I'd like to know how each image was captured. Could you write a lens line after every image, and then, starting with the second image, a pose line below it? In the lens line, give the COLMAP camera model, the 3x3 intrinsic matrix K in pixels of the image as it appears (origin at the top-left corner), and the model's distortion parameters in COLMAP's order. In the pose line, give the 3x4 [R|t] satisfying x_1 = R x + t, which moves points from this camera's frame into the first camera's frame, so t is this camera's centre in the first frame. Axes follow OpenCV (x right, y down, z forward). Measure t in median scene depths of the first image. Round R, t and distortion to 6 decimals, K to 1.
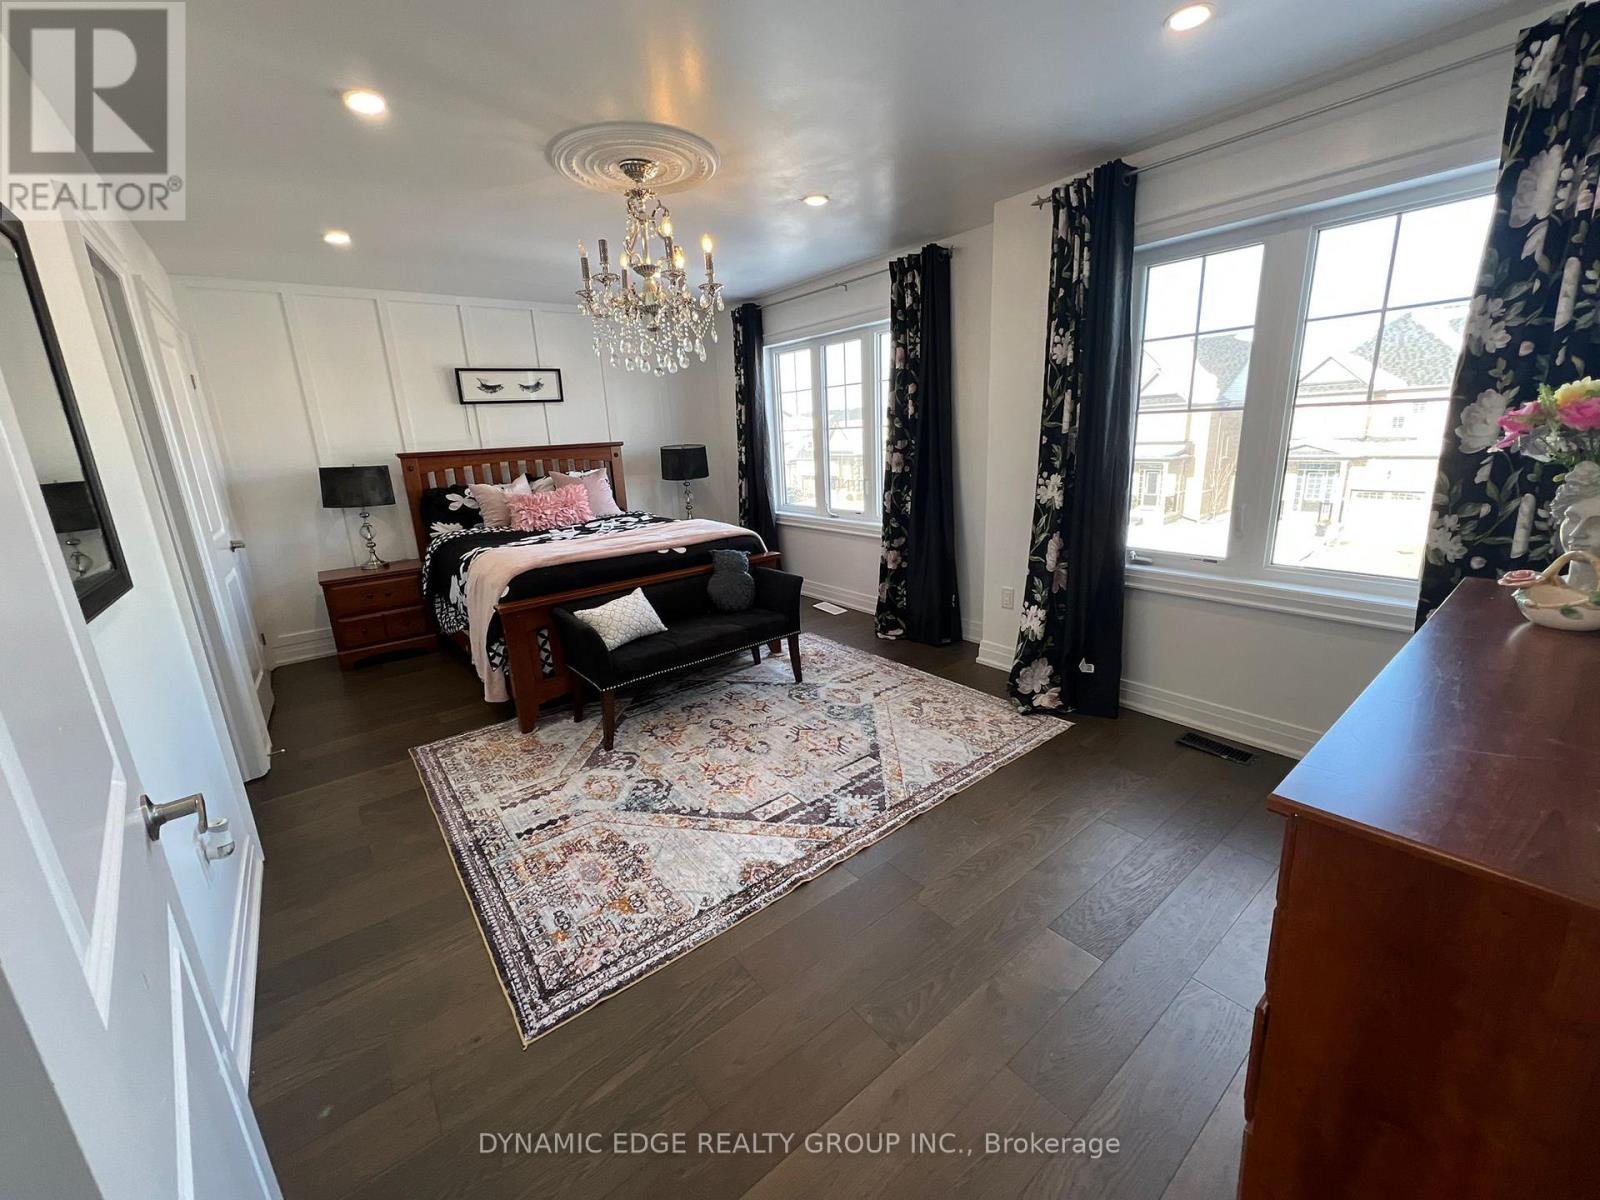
lens RADIAL K [[636.7, 0, 801.9], [0, 636.7, 598.1], [0, 0, 1]] dist [-0.003577, -0.000034]
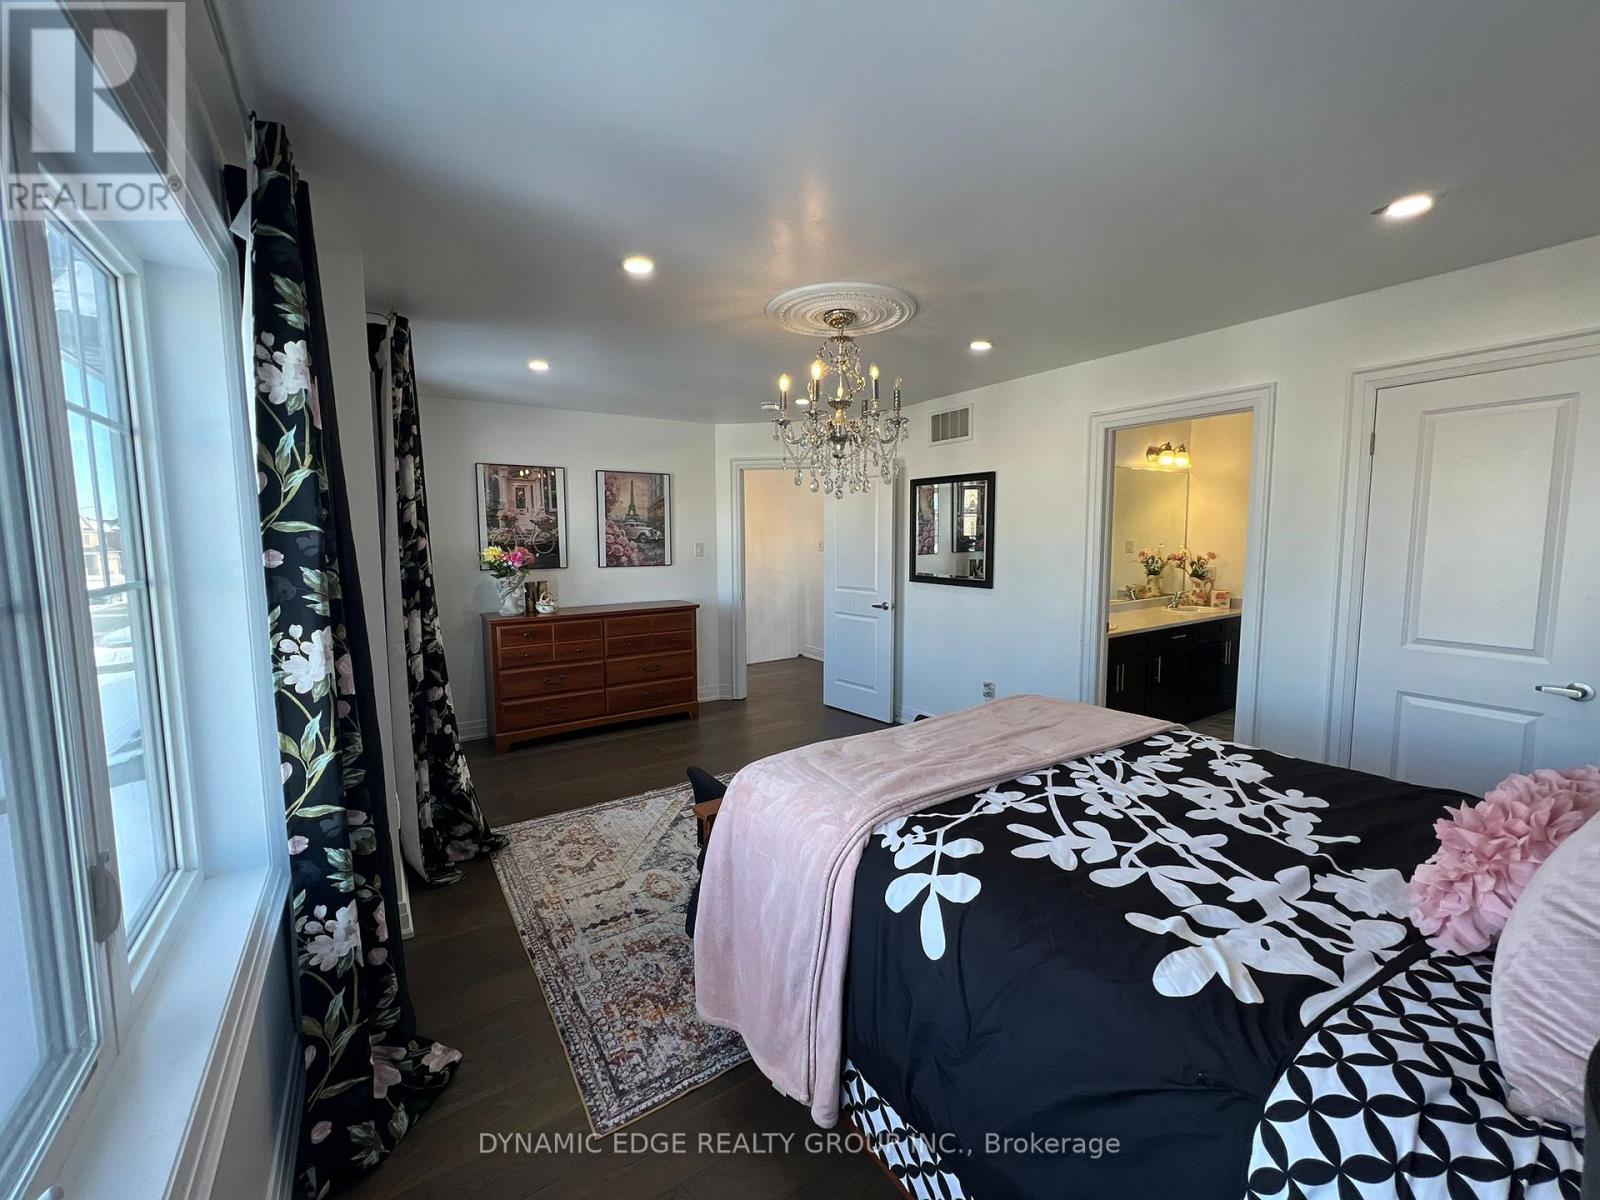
lens RADIAL K [[636.7, 0, 799.8], [0, 636.7, 591.9], [0, 0, 1]] dist [-0.003577, -0.000034]
pose [[-0.995417, 0.047174, 0.083187, -0.208593], [0.072517, 0.939418, 0.335014, -0.486902], [-0.062343, 0.339511, -0.938534, 1.776368]]
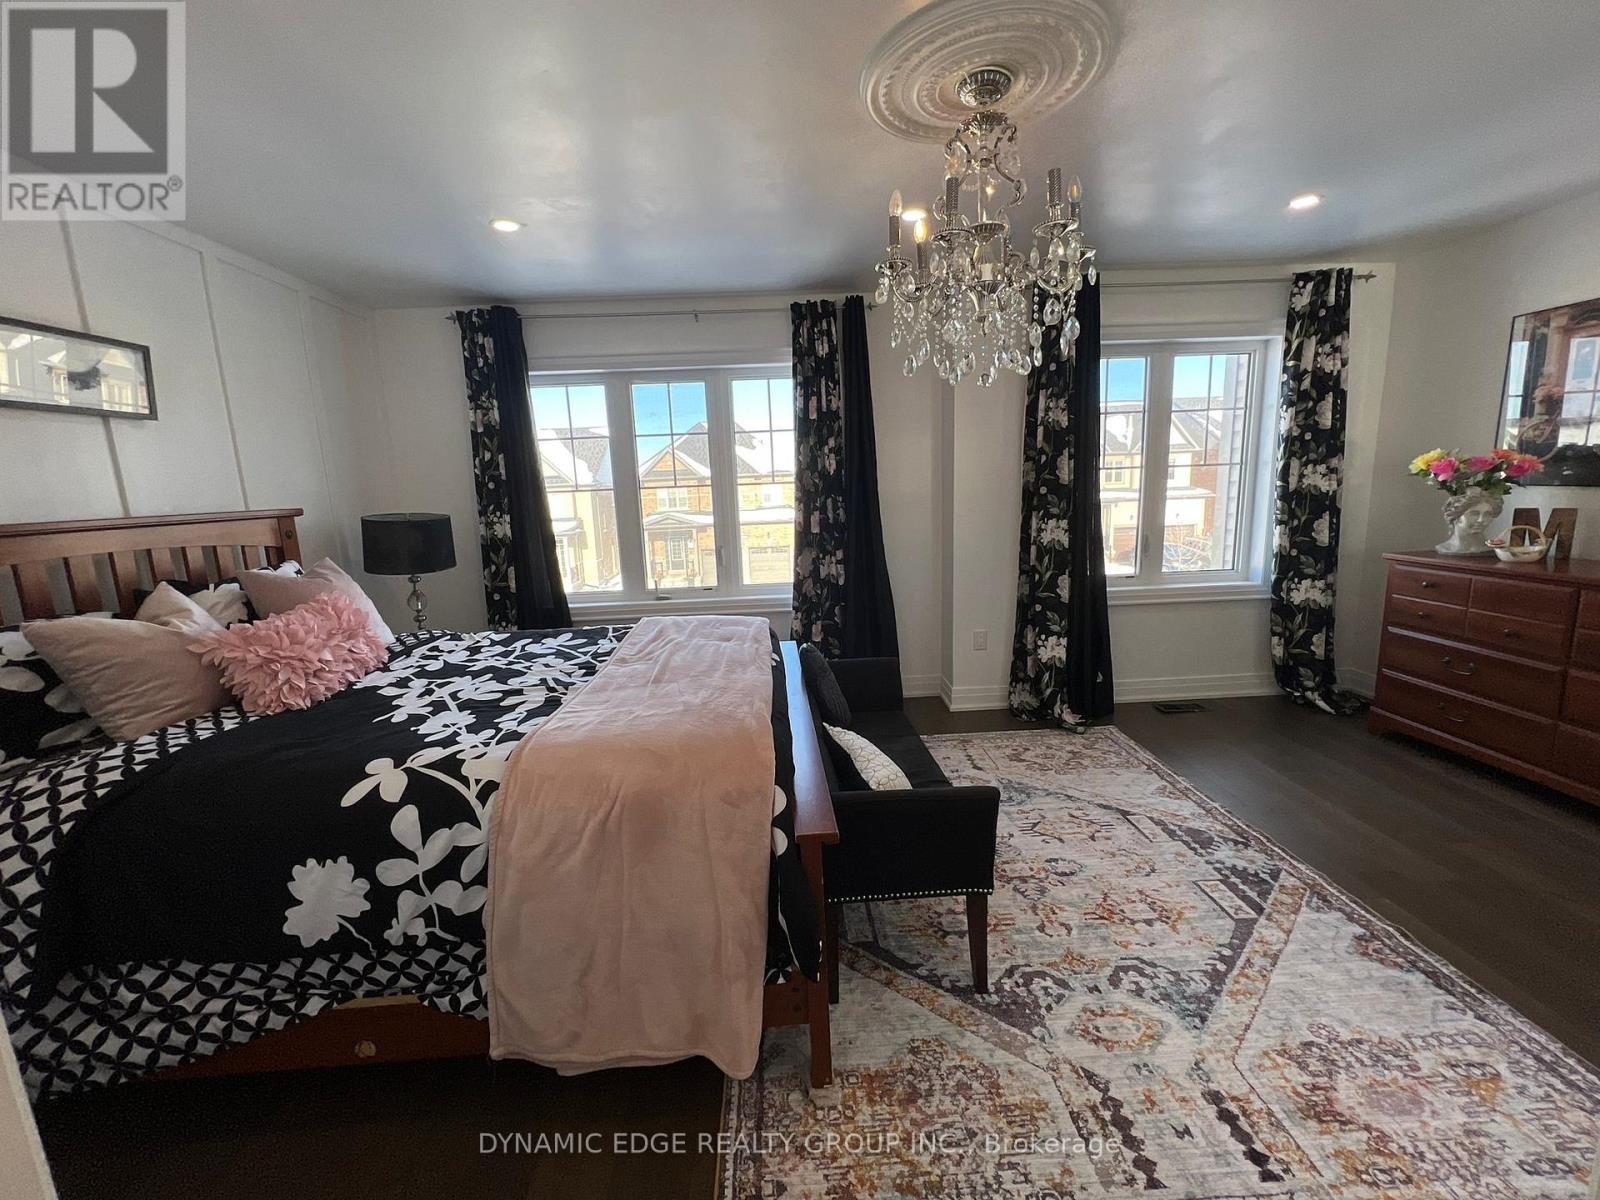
lens RADIAL K [[636.7, 0, 792.8], [0, 636.7, 594.8], [0, 0, 1]] dist [-0.003577, -0.000034]
pose [[0.592563, -0.117005, 0.796981, -0.797792], [0.217664, 0.975847, -0.018571, -0.139803], [-0.775559, 0.184478, 0.603719, 0.681601]]
